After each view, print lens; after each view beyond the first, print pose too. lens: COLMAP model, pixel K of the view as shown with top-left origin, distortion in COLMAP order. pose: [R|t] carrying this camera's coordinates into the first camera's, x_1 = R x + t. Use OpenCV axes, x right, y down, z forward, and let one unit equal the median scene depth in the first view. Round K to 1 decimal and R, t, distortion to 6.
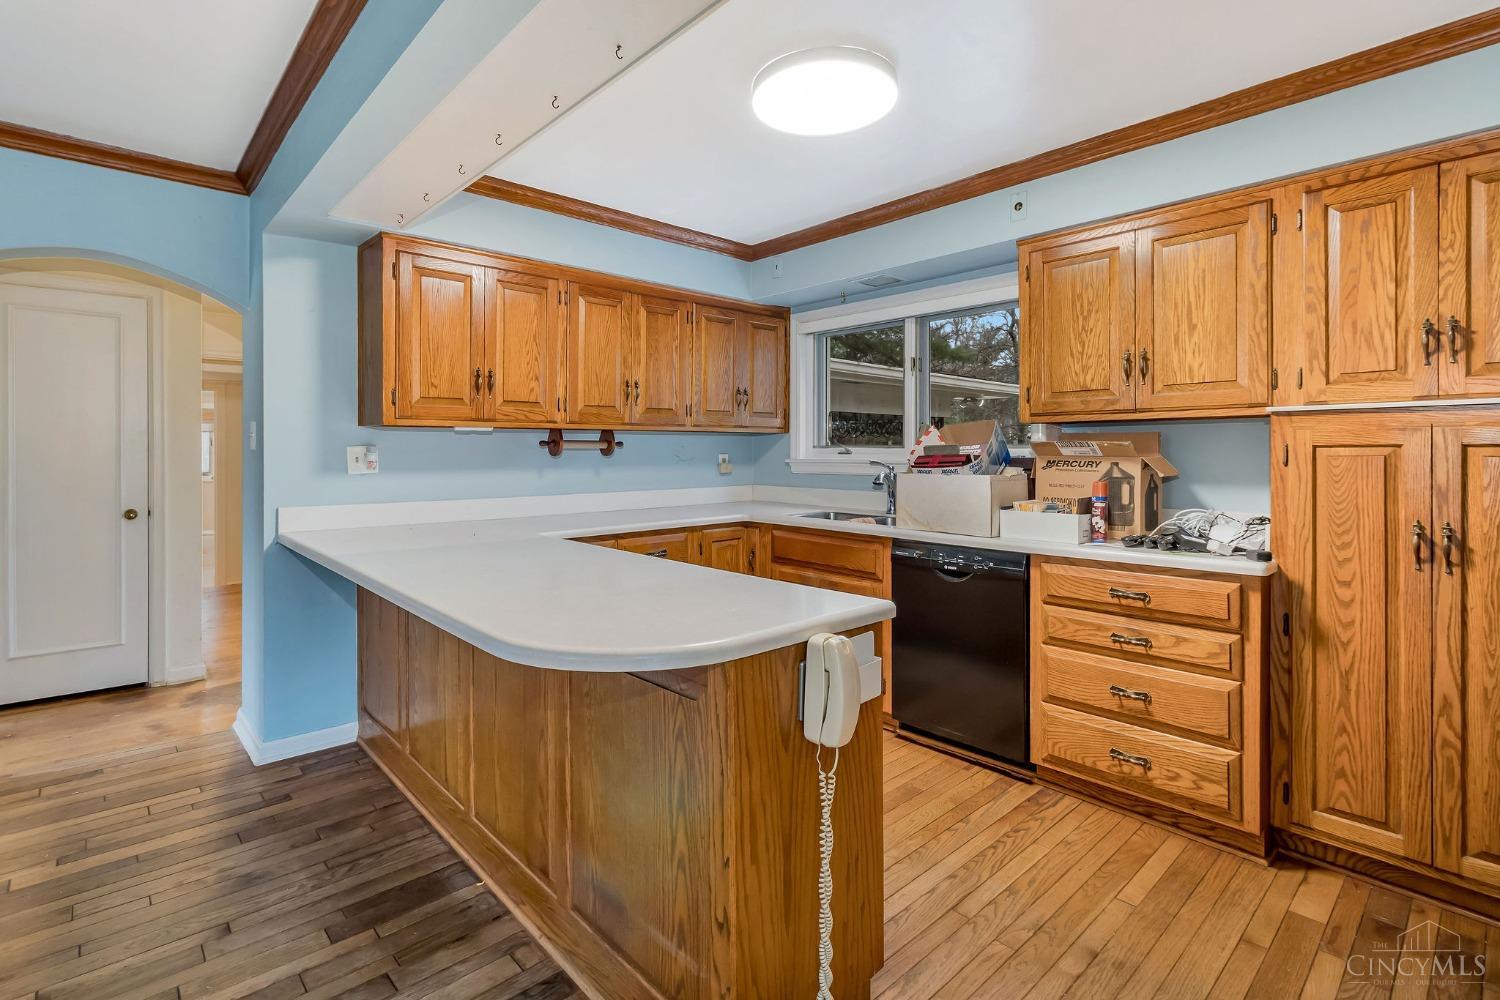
lens RADIAL K [[712.1, 0, 722.1], [0, 712.1, 454.1], [0, 0, 1]] dist [-0.000935, -0.000138]
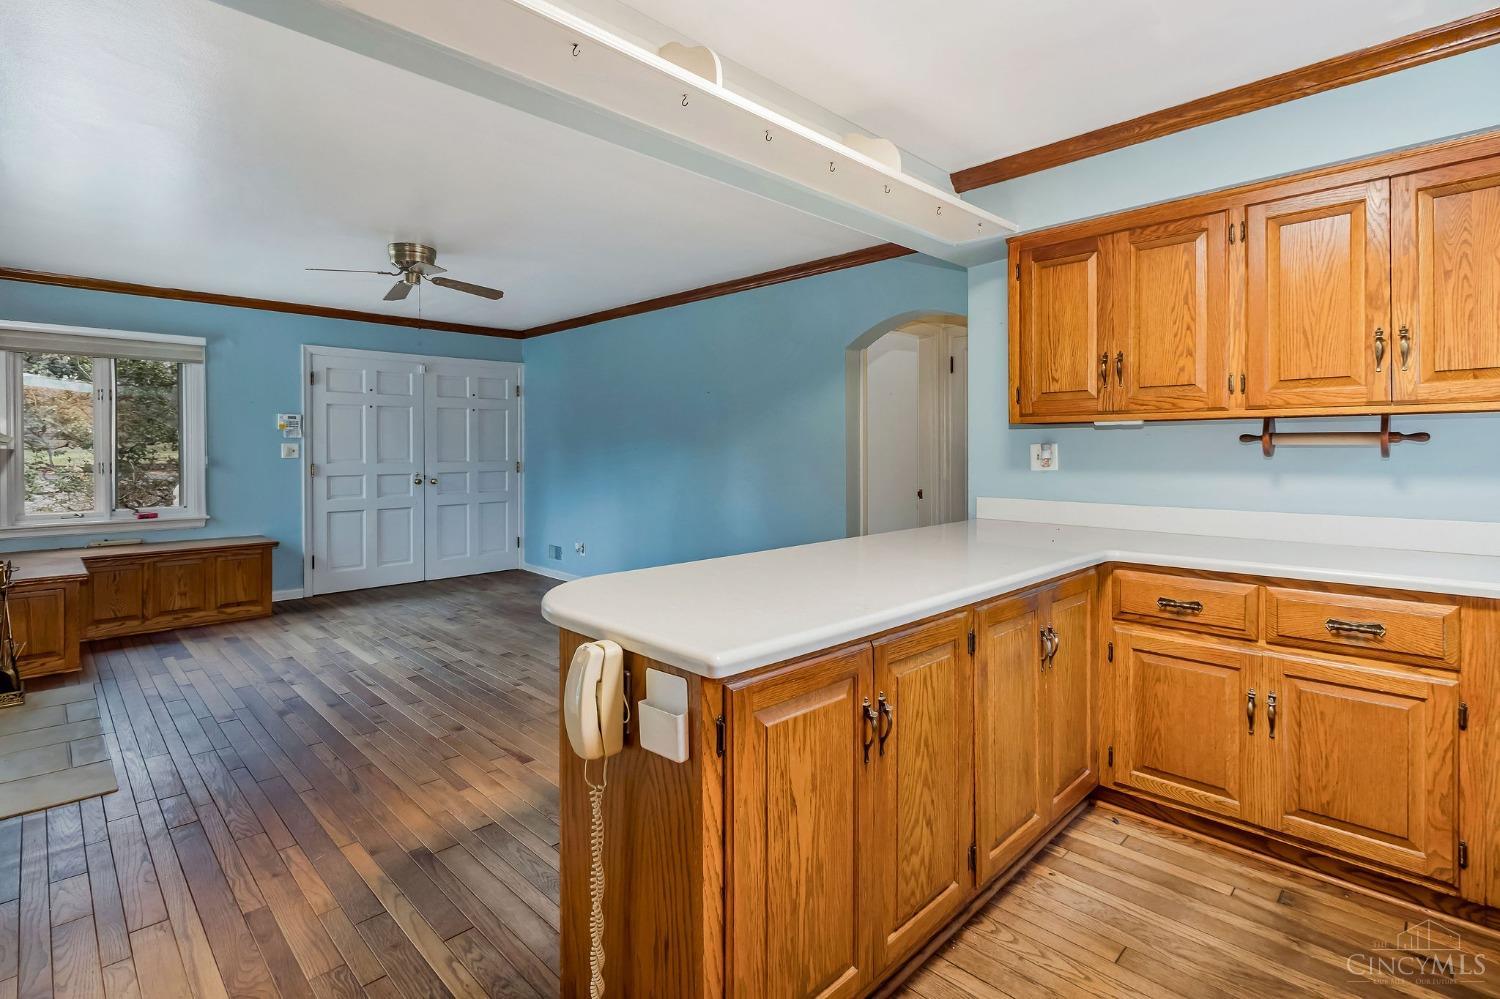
lens RADIAL K [[712.1, 0, 722.1], [0, 712.1, 453.6], [0, 0, 1]] dist [-0.000935, -0.000138]
pose [[0.036940, 0.010363, -0.999264, 0.489653], [0.003416, 0.999939, 0.010496, -0.009190], [0.999312, -0.003802, 0.036902, 0.483009]]
